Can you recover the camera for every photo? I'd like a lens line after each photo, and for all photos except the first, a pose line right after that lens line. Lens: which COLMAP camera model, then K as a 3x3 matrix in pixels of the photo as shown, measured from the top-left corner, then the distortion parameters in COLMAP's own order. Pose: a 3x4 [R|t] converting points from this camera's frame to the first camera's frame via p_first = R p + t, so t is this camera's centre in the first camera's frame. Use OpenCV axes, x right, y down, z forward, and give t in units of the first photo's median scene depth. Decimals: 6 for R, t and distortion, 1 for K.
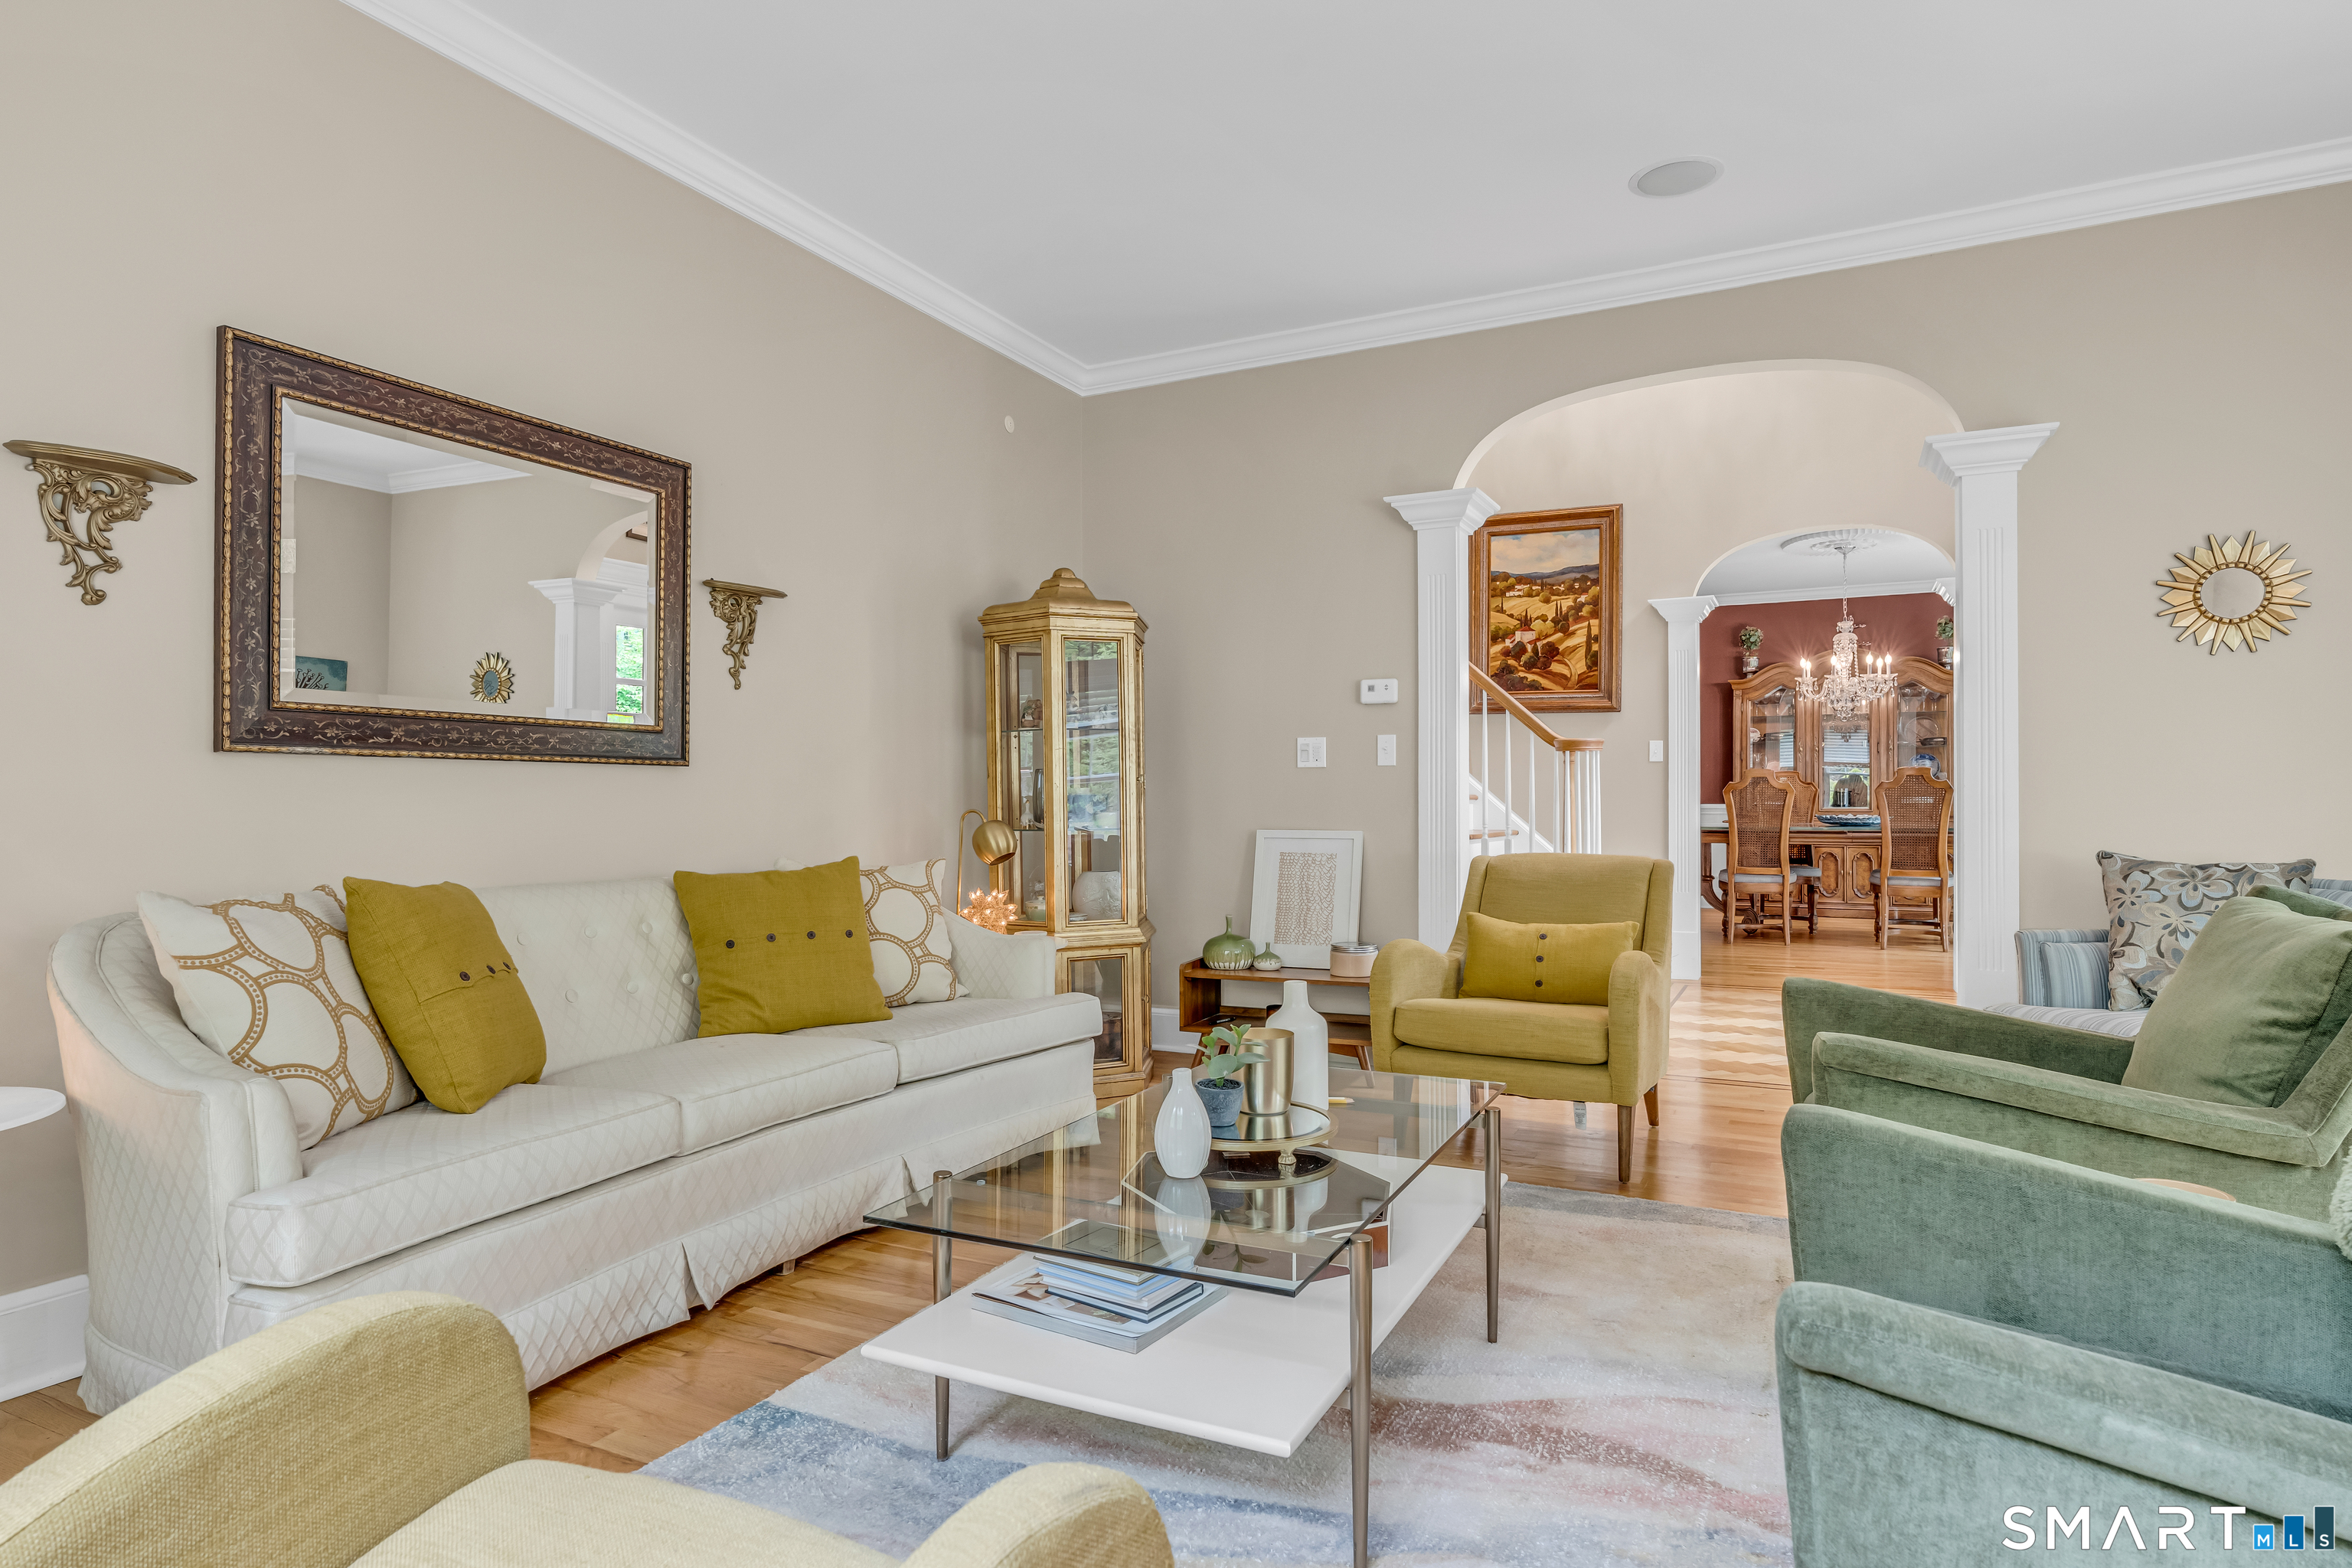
lens RADIAL K [[1317.5, 0, 1154.6], [0, 1317.5, 792.9], [0, 0, 1]] dist [-0.020829, -0.000651]
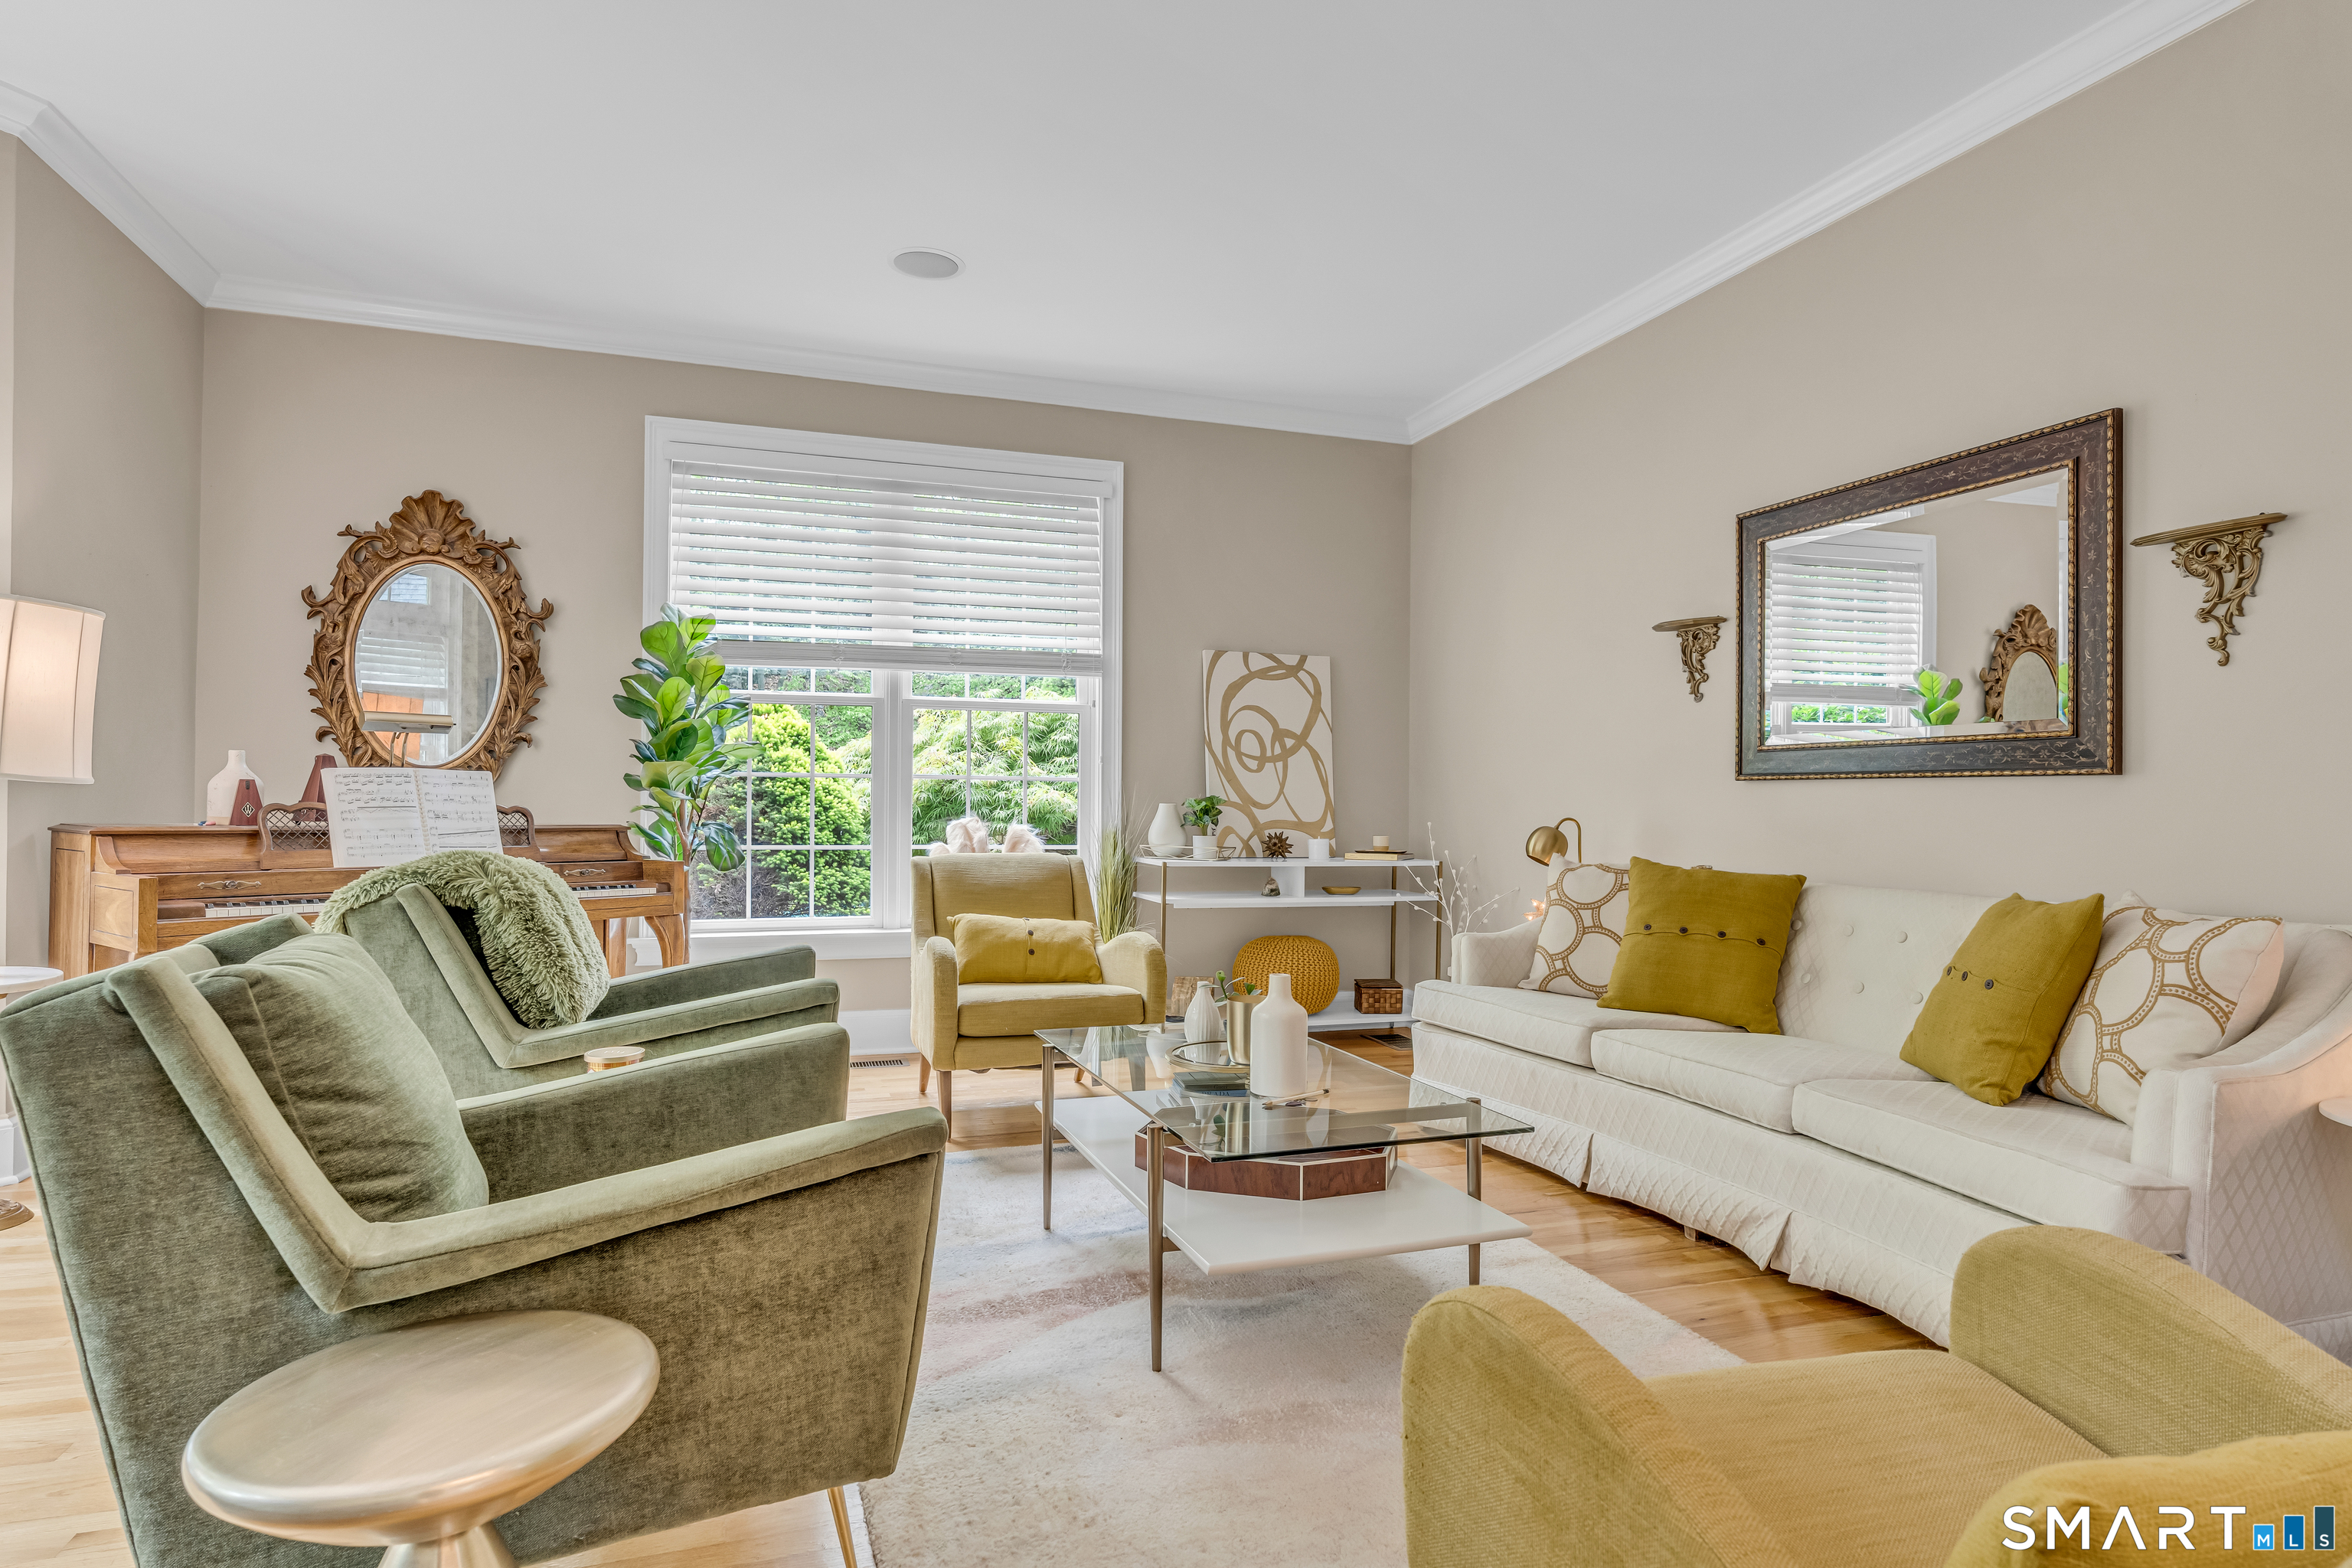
lens RADIAL K [[1317.5, 0, 1170.8], [0, 1317.5, 788.5], [0, 0, 1]] dist [-0.020829, -0.000651]
pose [[-0.708299, -0.012838, -0.705796, 0.705957], [-0.004373, 0.999895, -0.013800, 0.002247], [0.705899, -0.006688, -0.708281, 1.277043]]
